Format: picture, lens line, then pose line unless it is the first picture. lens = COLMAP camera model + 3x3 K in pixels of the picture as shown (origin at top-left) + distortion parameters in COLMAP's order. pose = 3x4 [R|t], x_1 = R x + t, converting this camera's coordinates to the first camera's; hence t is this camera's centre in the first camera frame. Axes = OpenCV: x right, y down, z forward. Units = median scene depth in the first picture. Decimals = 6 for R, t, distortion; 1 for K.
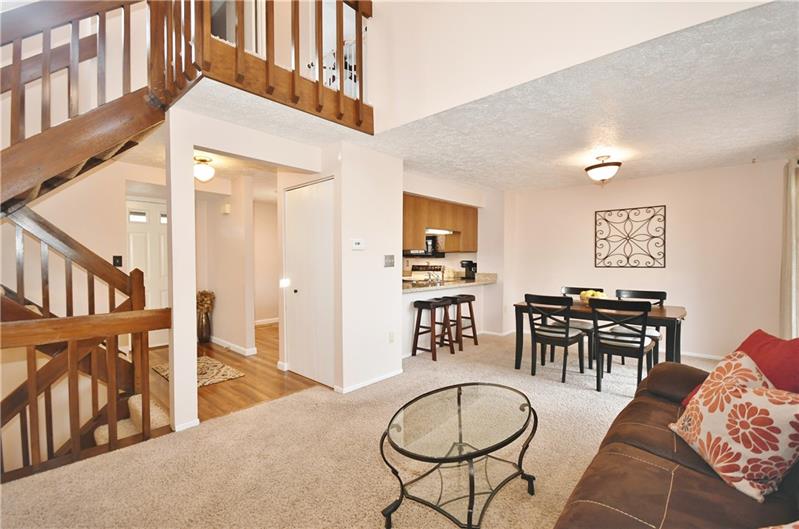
lens RADIAL K [[353.7, 0, 390.9], [0, 353.7, 266.1], [0, 0, 1]] dist [-0.002711, -0.000397]
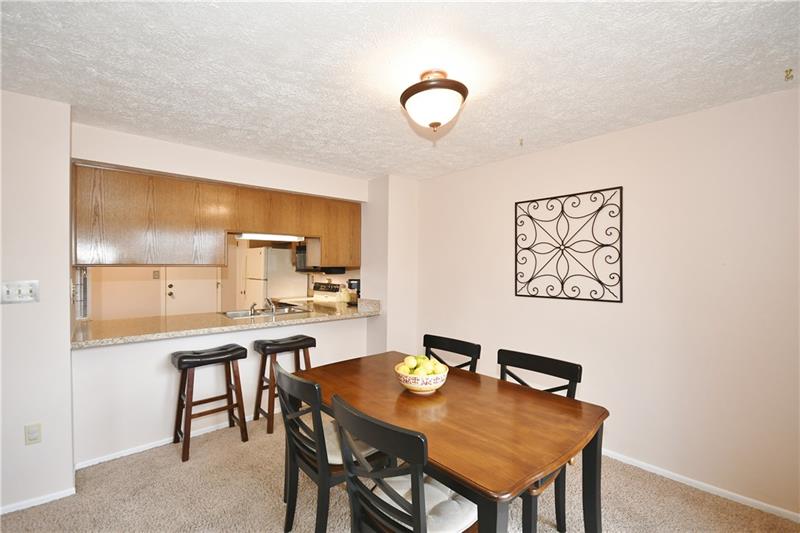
lens RADIAL K [[354.1, 0, 391.4], [0, 354.1, 268.1], [0, 0, 1]] dist [-0.002711, -0.000397]
pose [[0.994701, 0.007433, -0.102536, 0.478684], [-0.009188, 0.999819, -0.016647, -0.035395], [0.102394, 0.017501, 0.994590, 0.425824]]
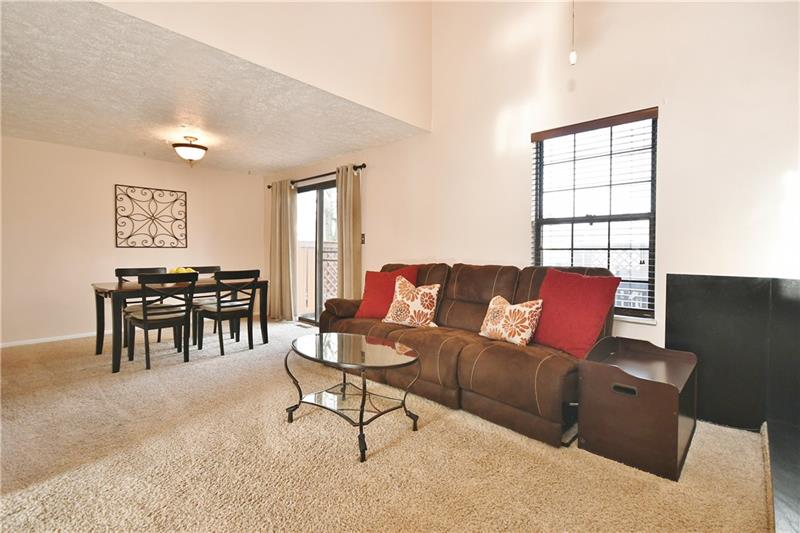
lens RADIAL K [[373.1, 0, 414.0], [0, 373.1, 265.5], [0, 0, 1]] dist [0.000856, -0.000069]
pose [[-0.012263, -0.032304, 0.999403, -0.413472], [0.013541, 0.999381, 0.032470, 0.031356], [-0.999833, 0.013931, -0.011818, 0.292143]]
